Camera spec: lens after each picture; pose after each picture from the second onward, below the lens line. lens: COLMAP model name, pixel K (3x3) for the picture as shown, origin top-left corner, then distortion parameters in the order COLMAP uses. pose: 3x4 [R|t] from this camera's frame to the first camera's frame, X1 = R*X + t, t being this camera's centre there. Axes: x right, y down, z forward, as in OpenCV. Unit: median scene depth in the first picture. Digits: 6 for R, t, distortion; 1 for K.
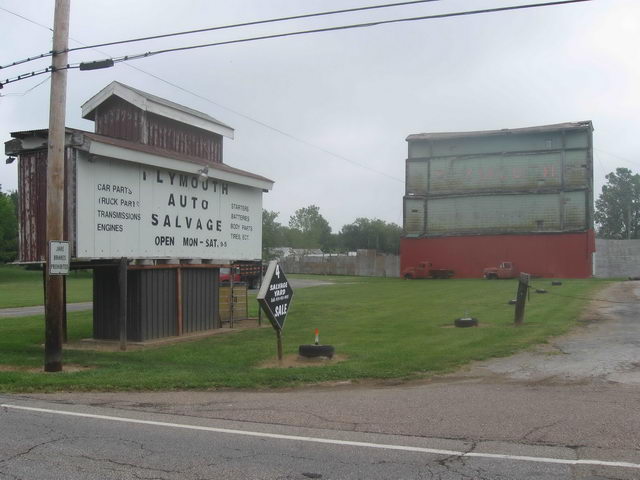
lens RADIAL K [[653.3, 0, 325.9], [0, 653.3, 242.0], [0, 0, 1]] dist [-0.119690, -0.005707]
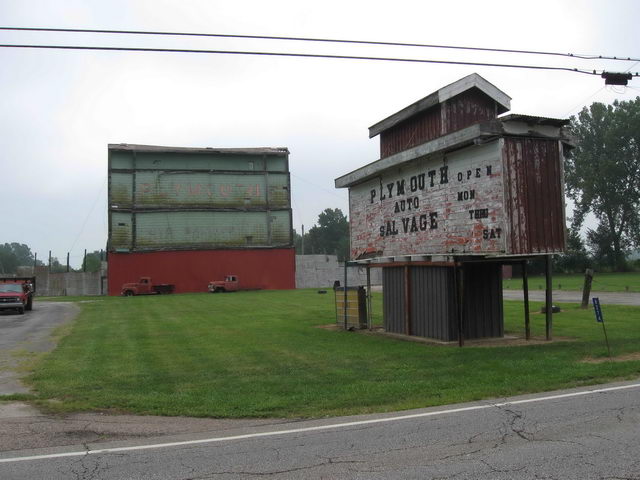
lens RADIAL K [[653.3, 0, 325.9], [0, 653.3, 242.0], [0, 0, 1]] dist [-0.119690, -0.005707]
pose [[0.756801, 0.015786, 0.653454, -0.274331], [0.004956, 0.999541, -0.029887, 0.008497], [-0.653626, 0.025857, 0.756376, 0.098487]]
